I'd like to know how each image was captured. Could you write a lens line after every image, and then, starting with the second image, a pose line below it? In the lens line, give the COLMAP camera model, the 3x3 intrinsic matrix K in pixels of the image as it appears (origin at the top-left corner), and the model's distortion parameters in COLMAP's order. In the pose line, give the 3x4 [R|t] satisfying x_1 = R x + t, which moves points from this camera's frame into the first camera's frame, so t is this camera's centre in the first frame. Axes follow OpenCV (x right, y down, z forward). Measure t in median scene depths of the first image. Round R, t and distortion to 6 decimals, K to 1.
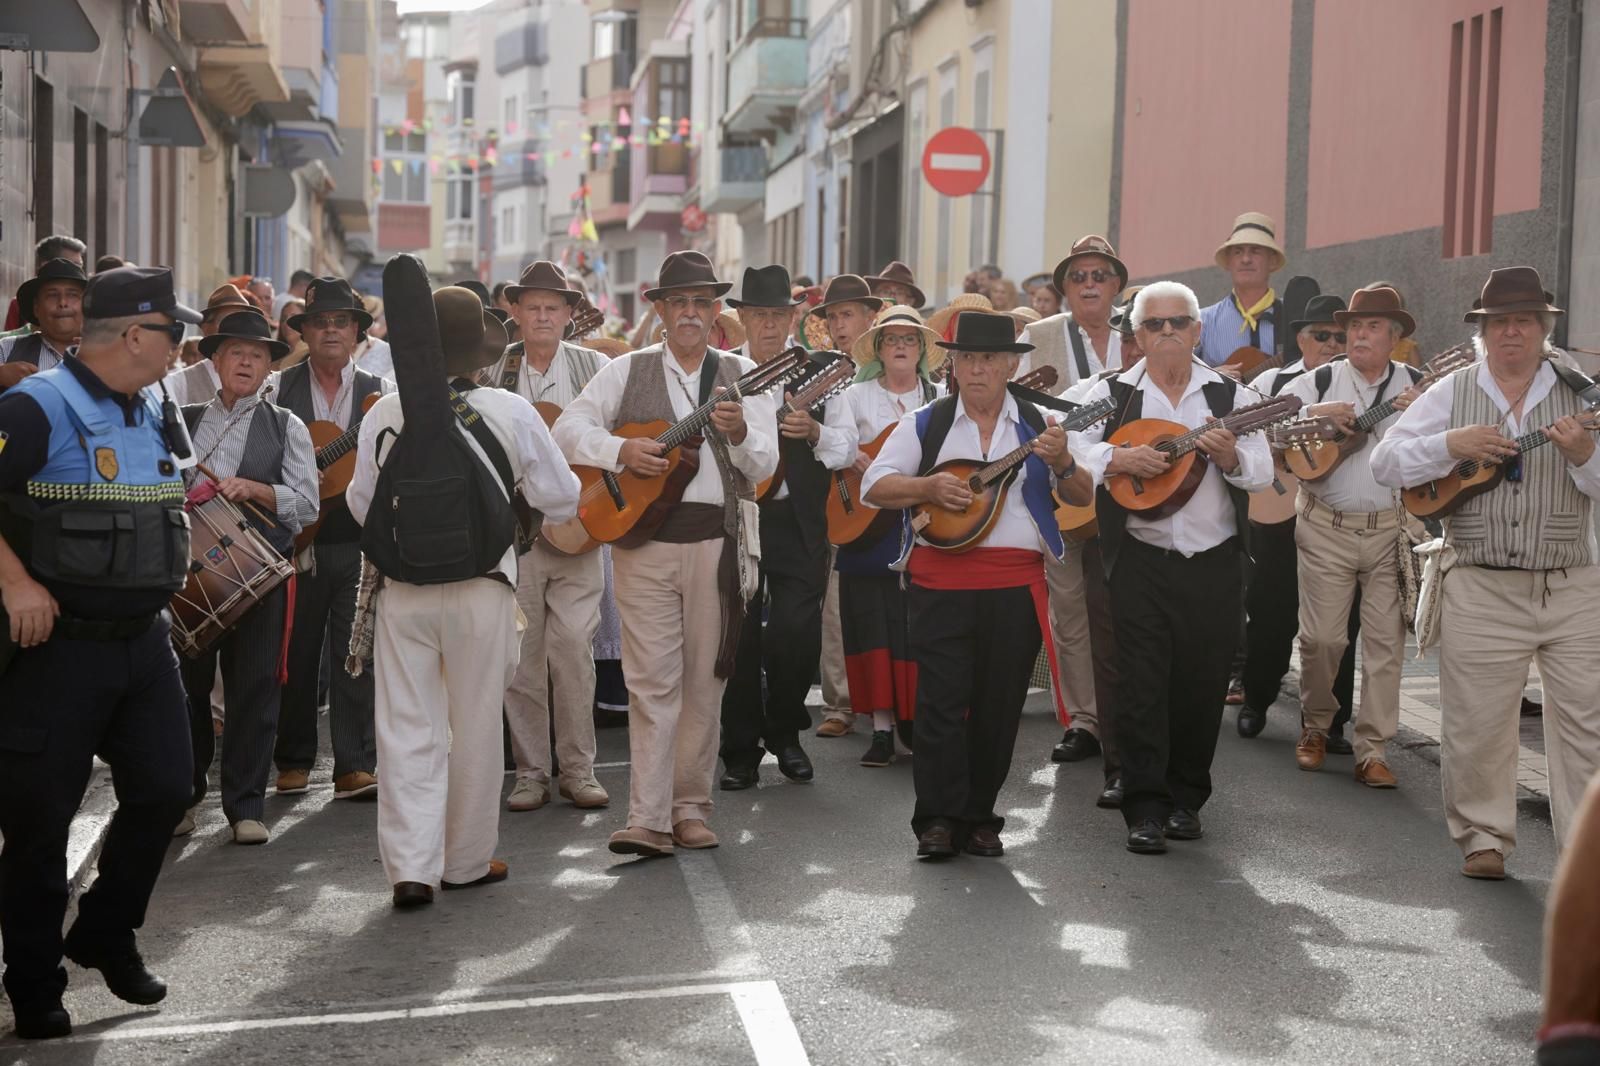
lens RADIAL K [[4497.7, 0, 800.0], [0, 4497.7, 533.0], [0, 0, 1]] dist [0.634424, -0.303525]
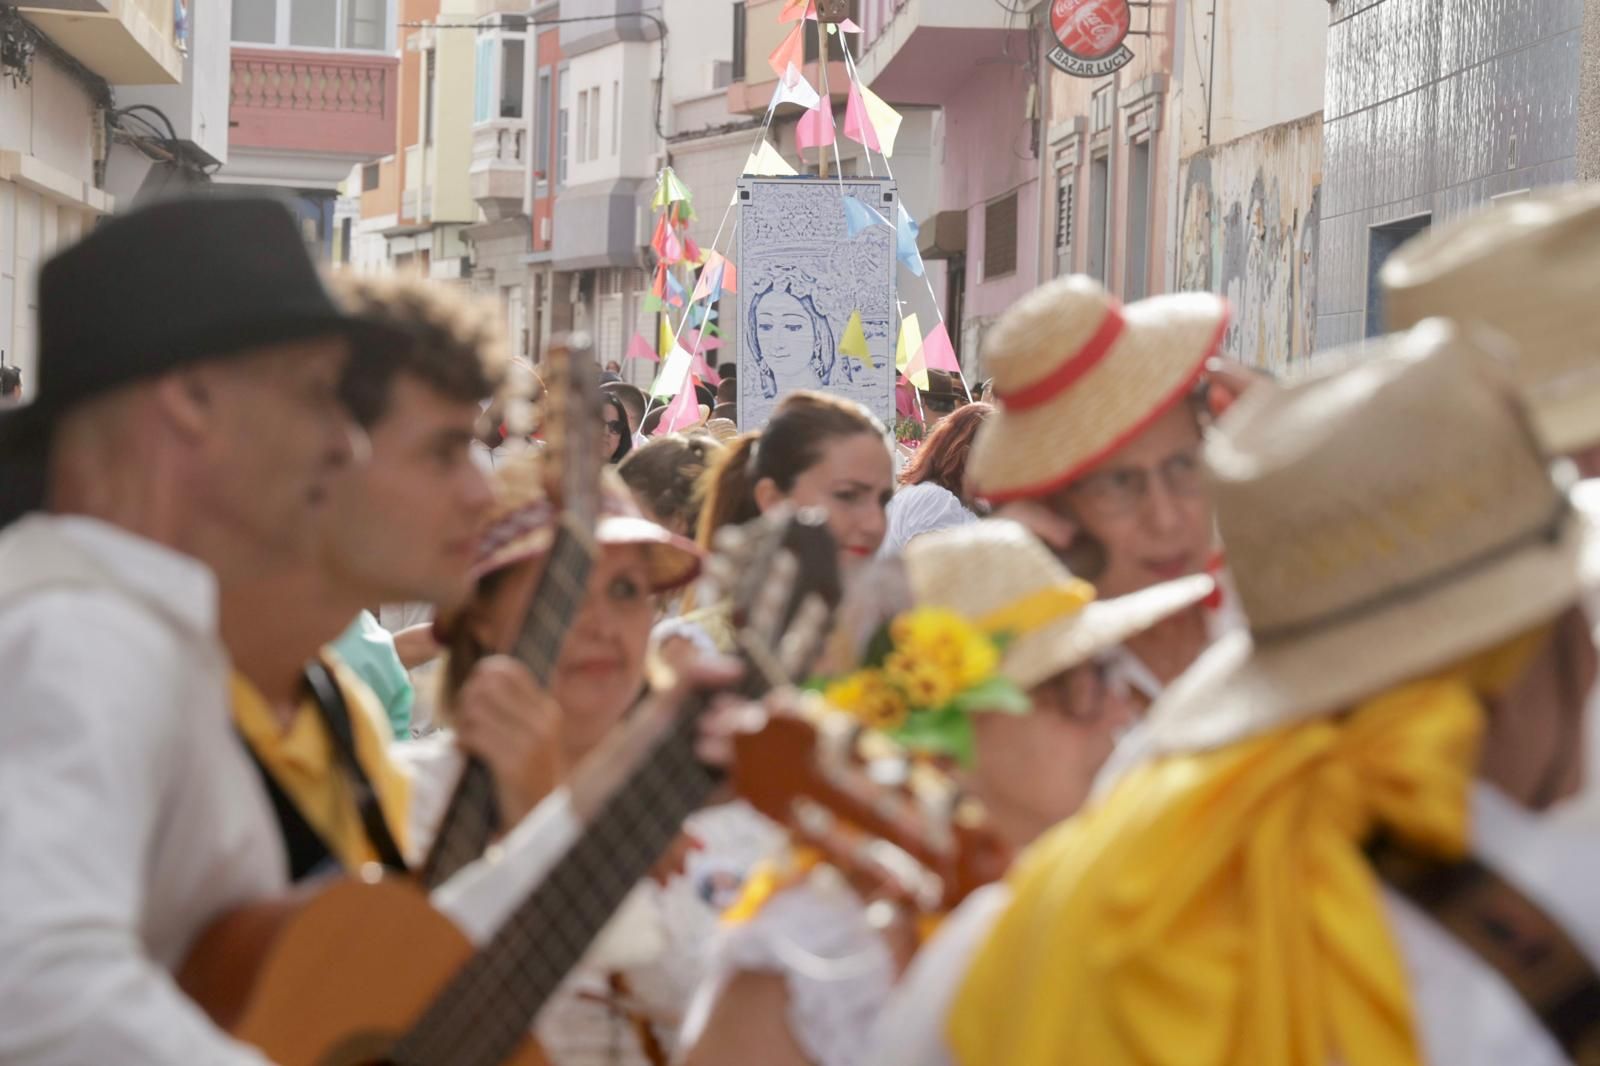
lens RADIAL K [[5957.2, 0, 721.0], [0, 5957.2, 533.8], [0, 0, 1]] dist [0.488046, 1.469410]
pose [[0.998729, 0.011428, -0.049086, -0.027567], [-0.011891, 0.999887, -0.009159, -0.027464], [0.048975, 0.009731, 0.998753, 0.552028]]
